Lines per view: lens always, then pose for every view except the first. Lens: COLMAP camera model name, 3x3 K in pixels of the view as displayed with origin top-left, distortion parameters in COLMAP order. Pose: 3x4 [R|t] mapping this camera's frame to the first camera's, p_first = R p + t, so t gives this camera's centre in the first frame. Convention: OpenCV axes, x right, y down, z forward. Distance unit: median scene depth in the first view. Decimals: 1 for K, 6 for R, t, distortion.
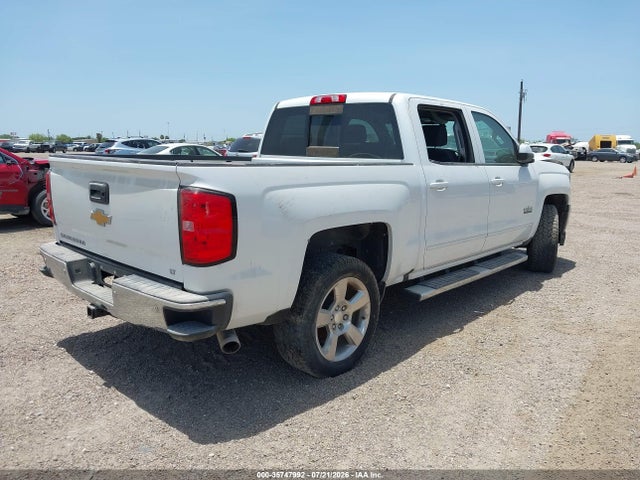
lens RADIAL K [[498.9, 0, 320.0], [0, 498.9, 240.0], [0, 0, 1]] dist [0.015401, -0.002349]
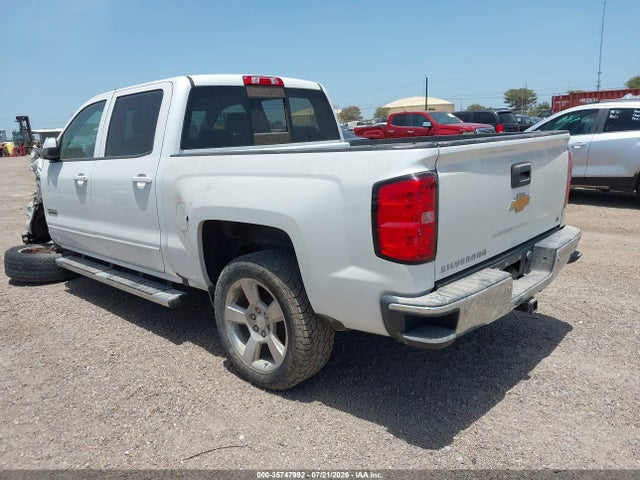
lens RADIAL K [[498.9, 0, 320.0], [0, 498.9, 240.0], [0, 0, 1]] dist [0.015401, -0.002349]
pose [[0.013268, -0.224511, 0.974381, -0.965446], [0.233061, 0.948322, 0.215333, -0.186754], [-0.972372, 0.224234, 0.064907, 0.943064]]
